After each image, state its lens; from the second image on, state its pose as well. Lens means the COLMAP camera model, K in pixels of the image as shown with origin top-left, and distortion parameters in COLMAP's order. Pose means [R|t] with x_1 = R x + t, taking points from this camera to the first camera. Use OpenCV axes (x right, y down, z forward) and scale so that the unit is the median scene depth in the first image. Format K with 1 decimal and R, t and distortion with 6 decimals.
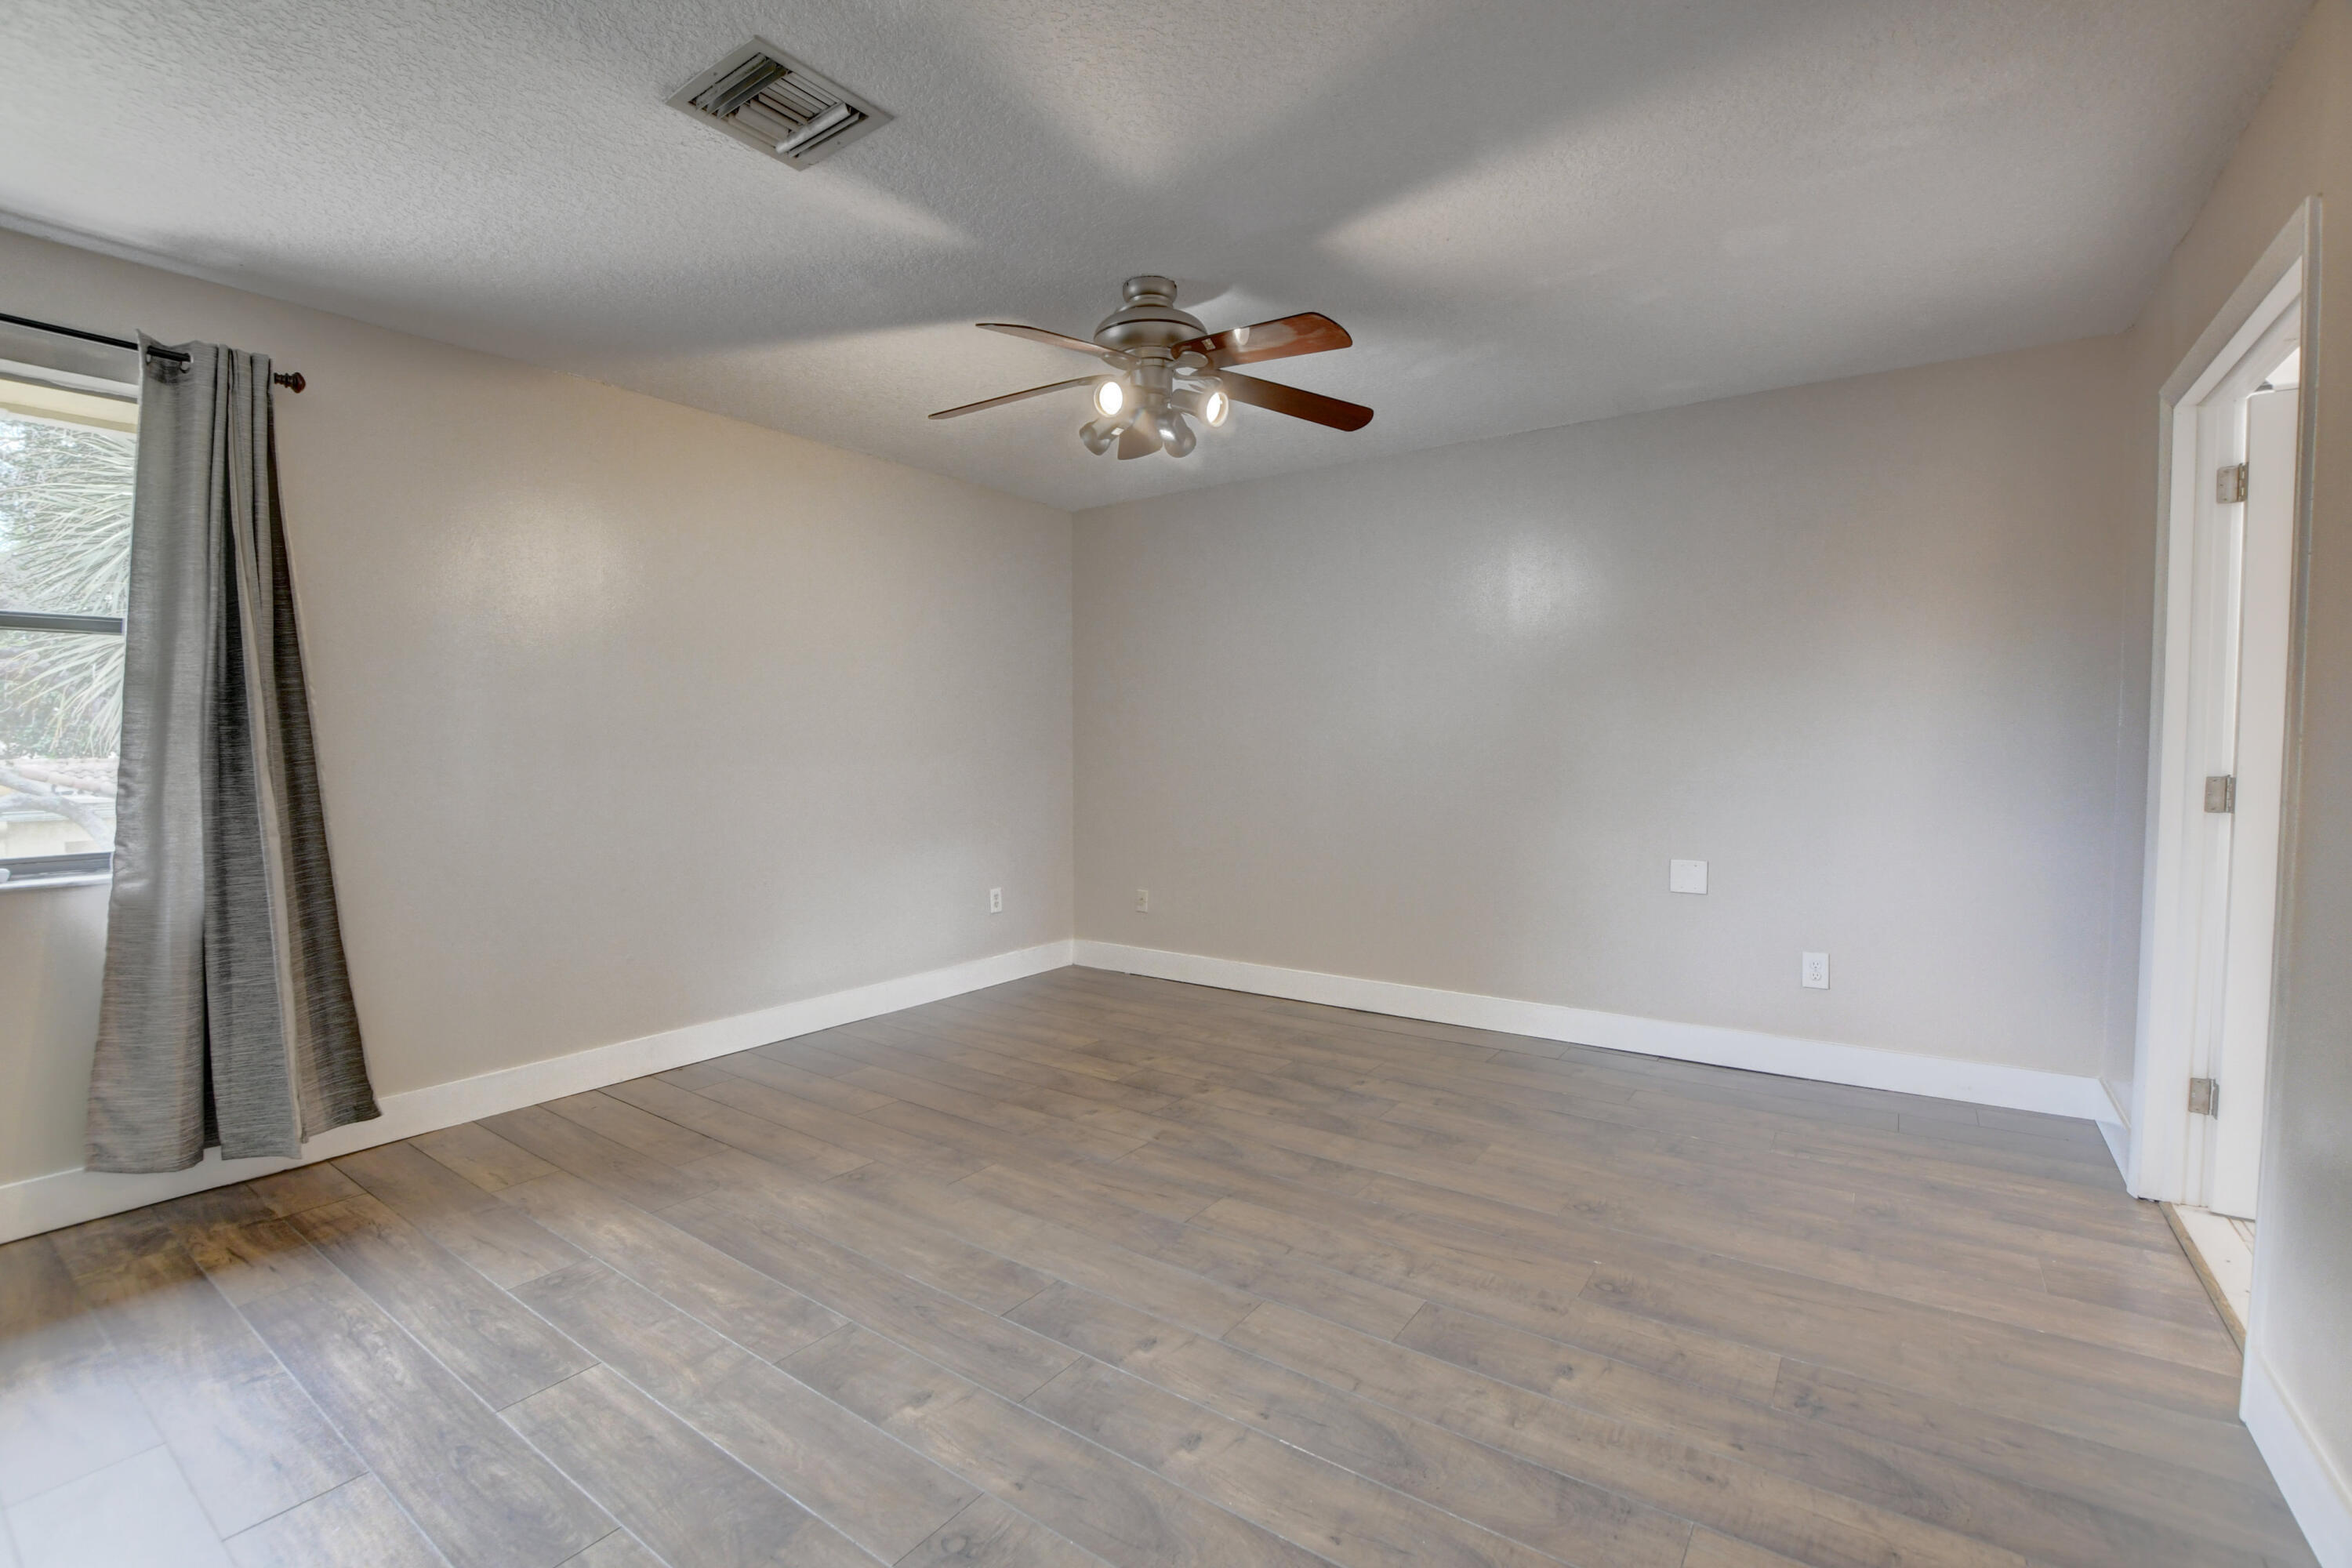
lens RADIAL K [[1031.6, 0, 1139.7], [0, 1031.6, 789.0], [0, 0, 1]] dist [-0.022882, -0.000477]
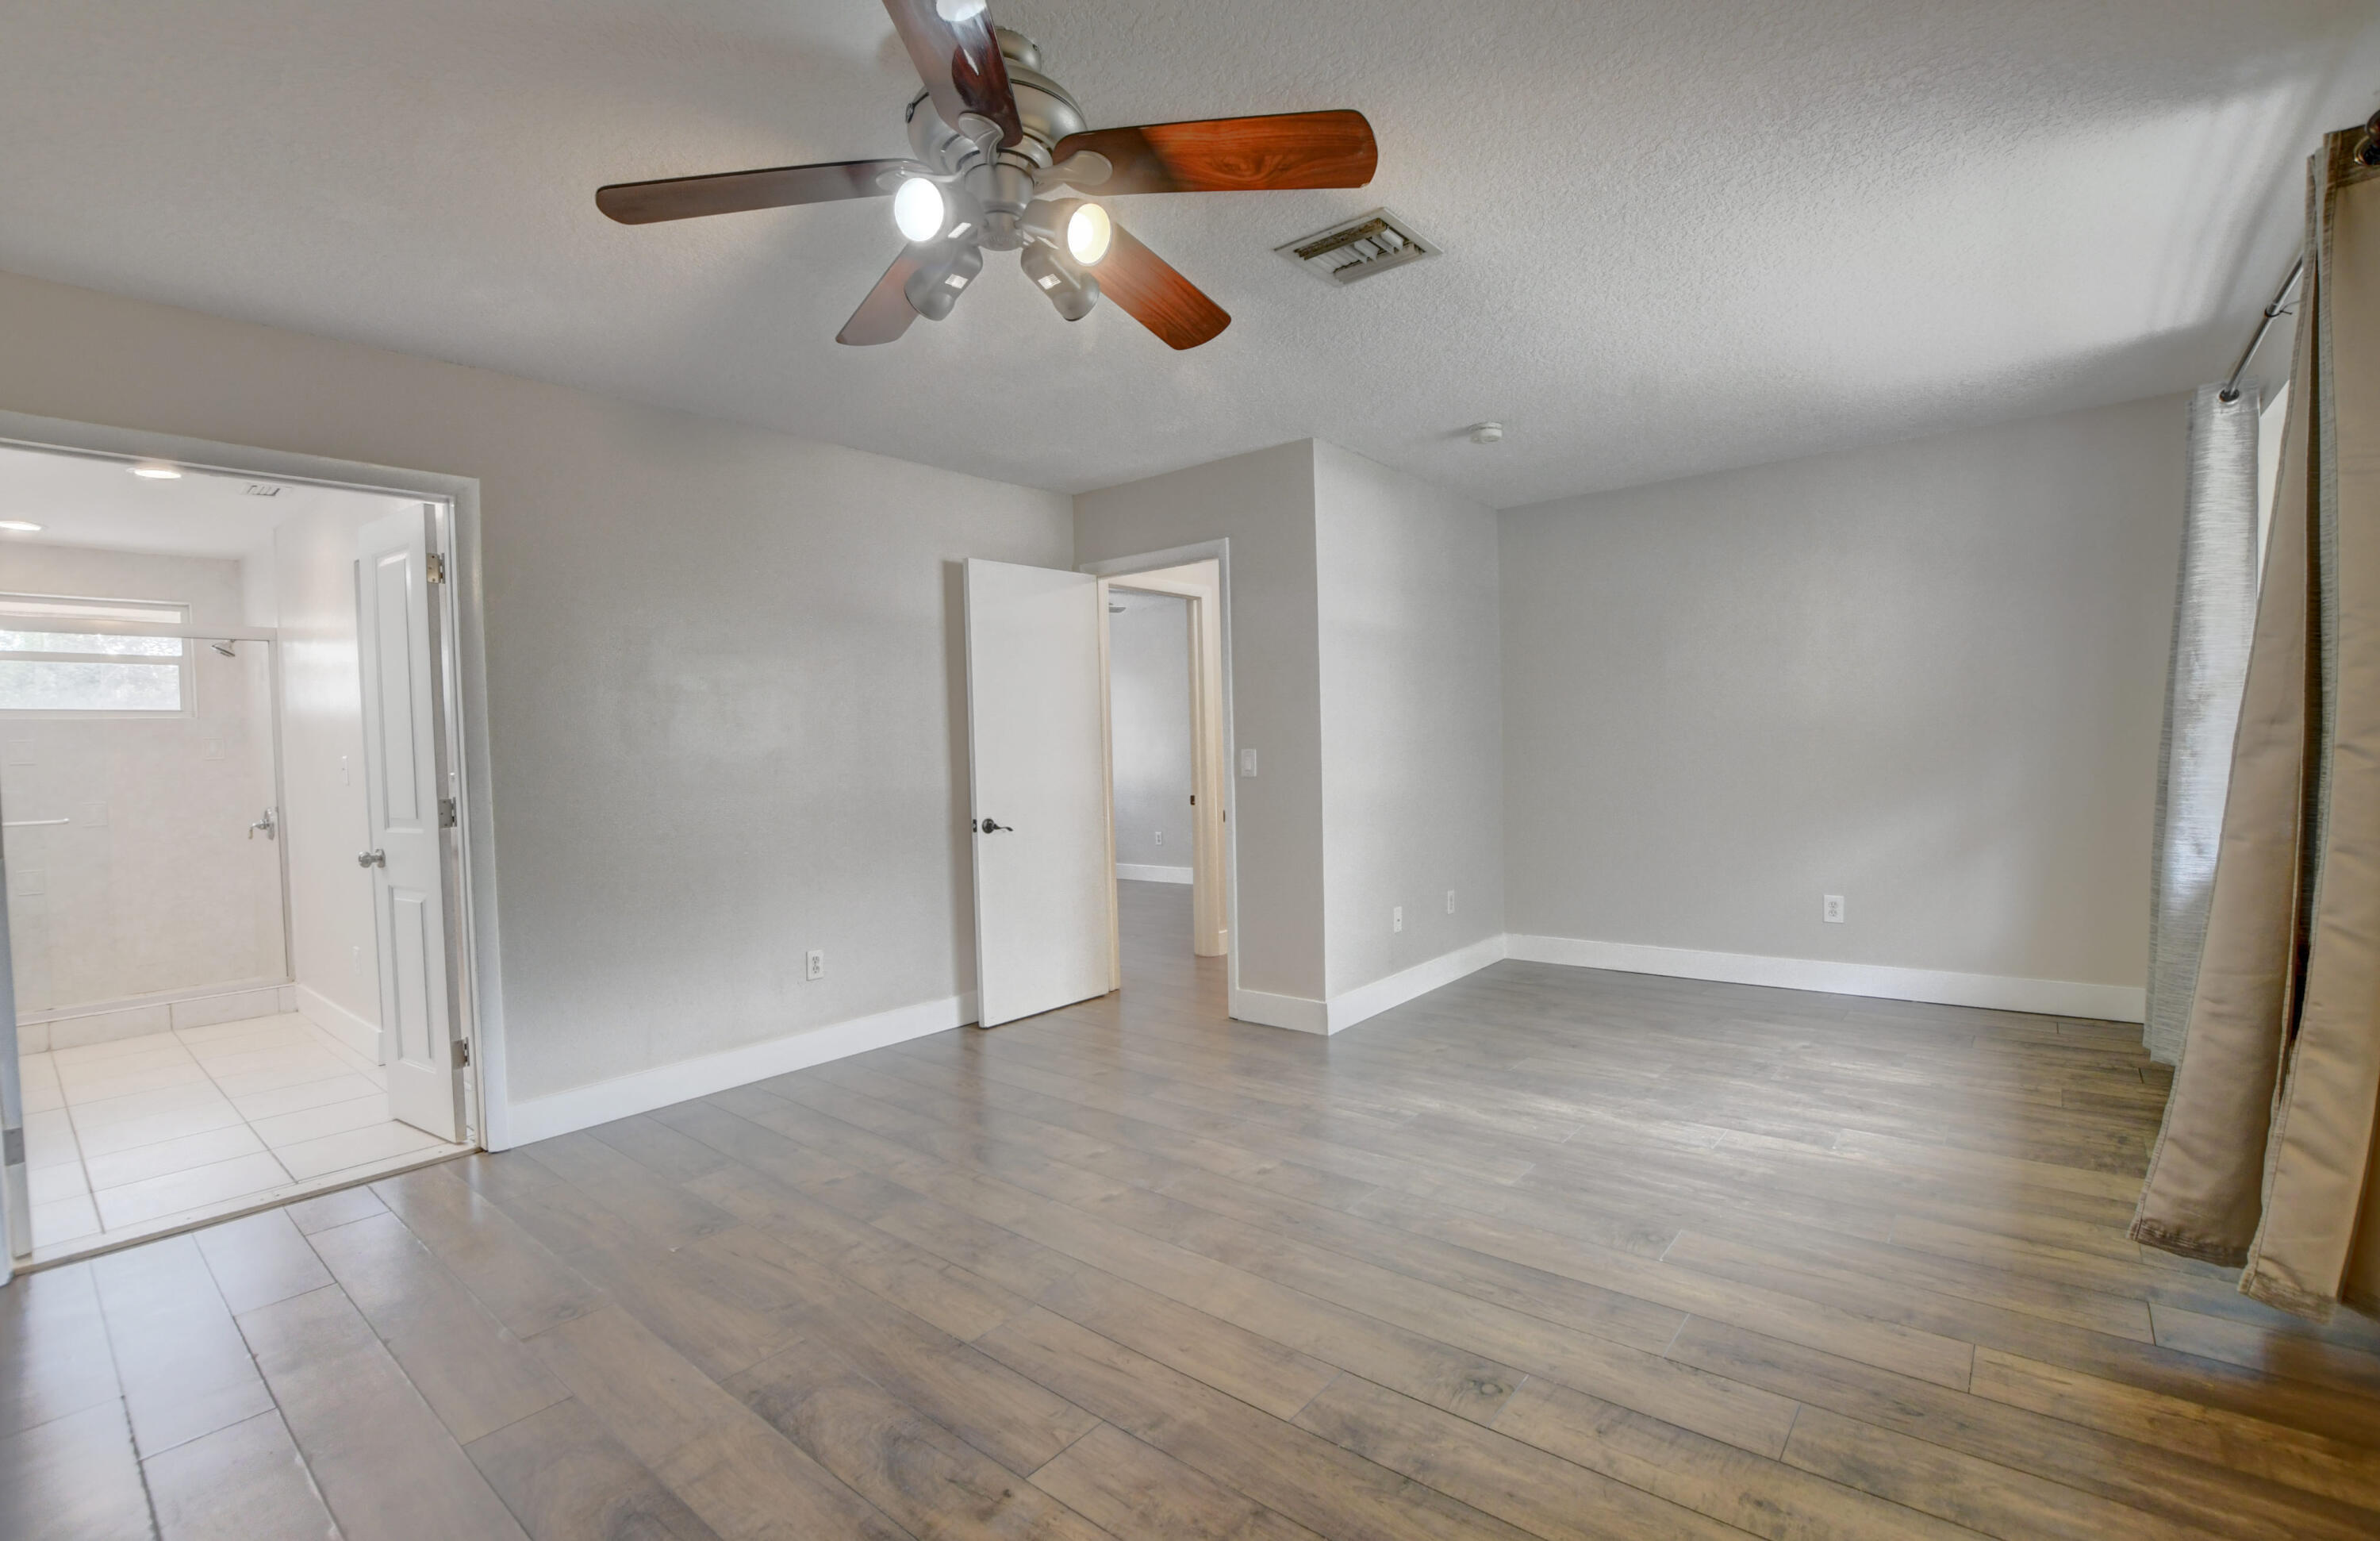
lens RADIAL K [[1062.8, 0, 1173.5], [0, 1062.8, 777.1], [0, 0, 1]] dist [-0.024406, 0.000179]
pose [[-0.997728, 0.033292, 0.058569, -0.122797], [0.037594, 0.996553, 0.073952, -0.072803], [-0.055906, 0.075986, -0.995540, 1.623706]]
